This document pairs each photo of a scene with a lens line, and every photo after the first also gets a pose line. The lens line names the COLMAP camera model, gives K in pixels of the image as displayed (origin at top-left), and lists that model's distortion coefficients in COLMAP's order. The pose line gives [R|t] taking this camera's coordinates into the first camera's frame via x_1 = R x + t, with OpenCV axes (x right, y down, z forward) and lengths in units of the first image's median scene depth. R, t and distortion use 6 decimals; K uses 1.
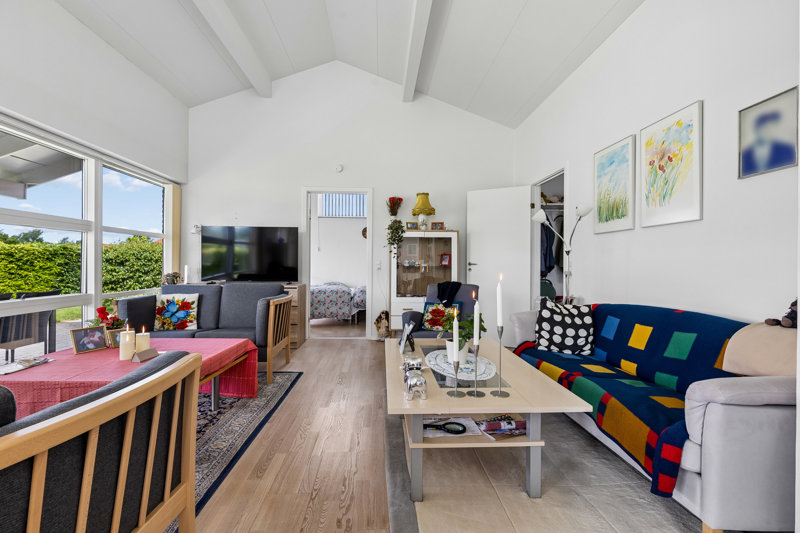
lens RADIAL K [[377.4, 0, 399.7], [0, 377.4, 264.8], [0, 0, 1]] dist [0.000126, -0.001678]
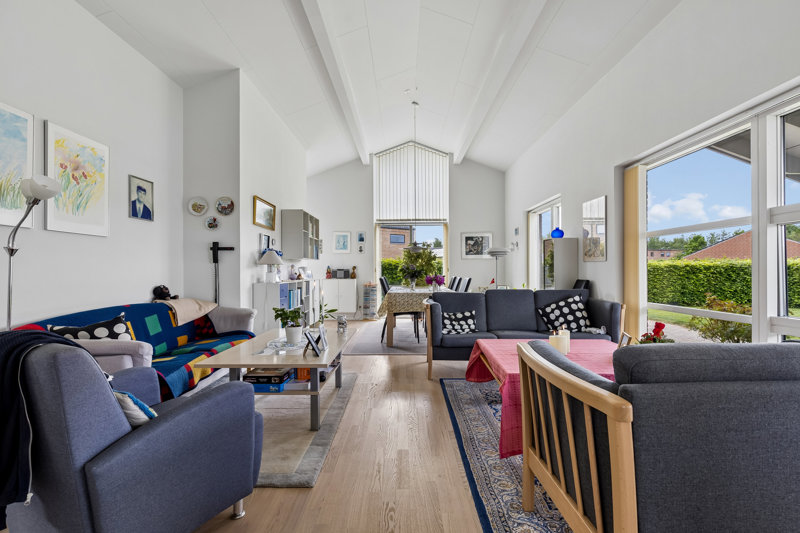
lens RADIAL K [[377.4, 0, 397.6], [0, 377.4, 266.6], [0, 0, 1]] dist [0.000126, -0.001678]
pose [[-0.997783, -0.002646, 0.066504, -0.214184], [-0.003204, 0.999961, -0.008279, -0.005302], [-0.066479, -0.008474, -0.997752, 1.591880]]
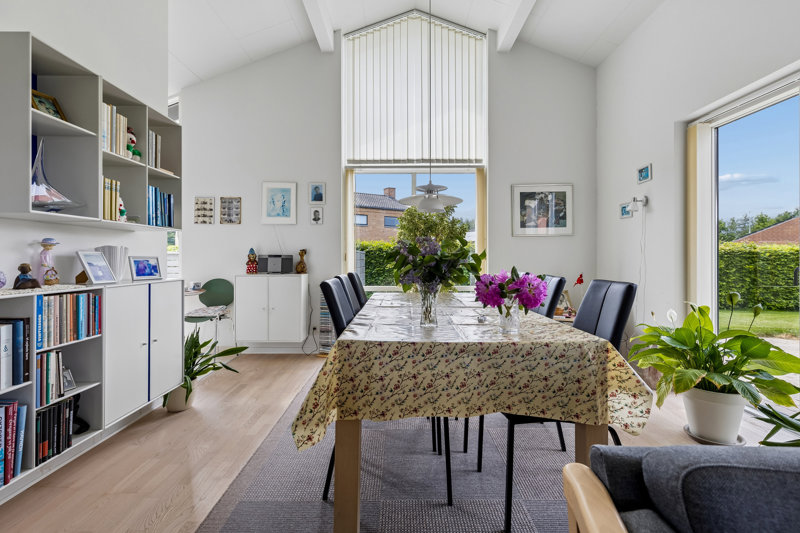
lens RADIAL K [[377.4, 0, 401.7], [0, 377.4, 255.7], [0, 0, 1]] dist [0.000126, -0.001678]
pose [[-0.998926, -0.004901, 0.046074, -0.154125], [-0.005140, 0.999974, -0.005071, -0.000791], [-0.046048, -0.005303, -0.998925, 0.392964]]
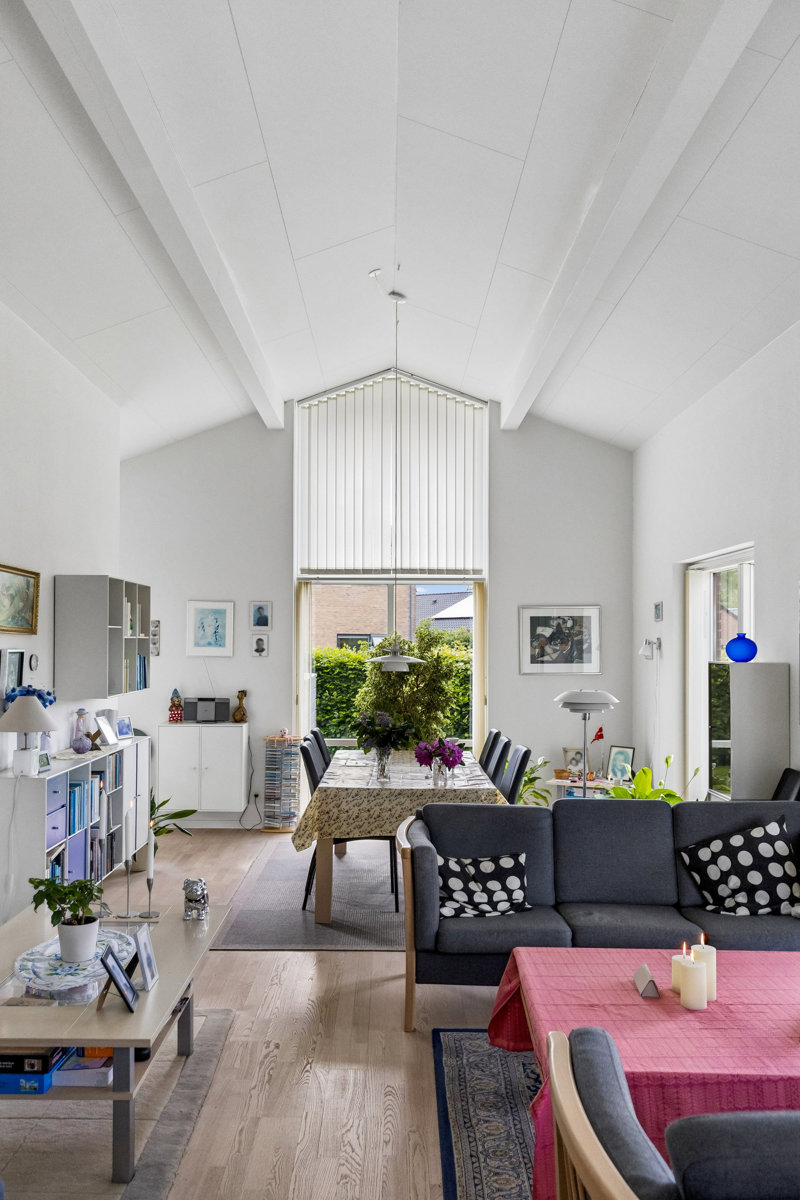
lens RADIAL K [[1038.4, 0, 376.8], [0, 1038.4, 617.7], [0, 0, 1]] dist [0.001294, 0.006642]
pose [[-0.997765, -0.009560, 0.066135, -0.277876], [-0.010845, 0.999759, -0.019096, -0.164358], [-0.065937, -0.019771, -0.997628, 1.748742]]
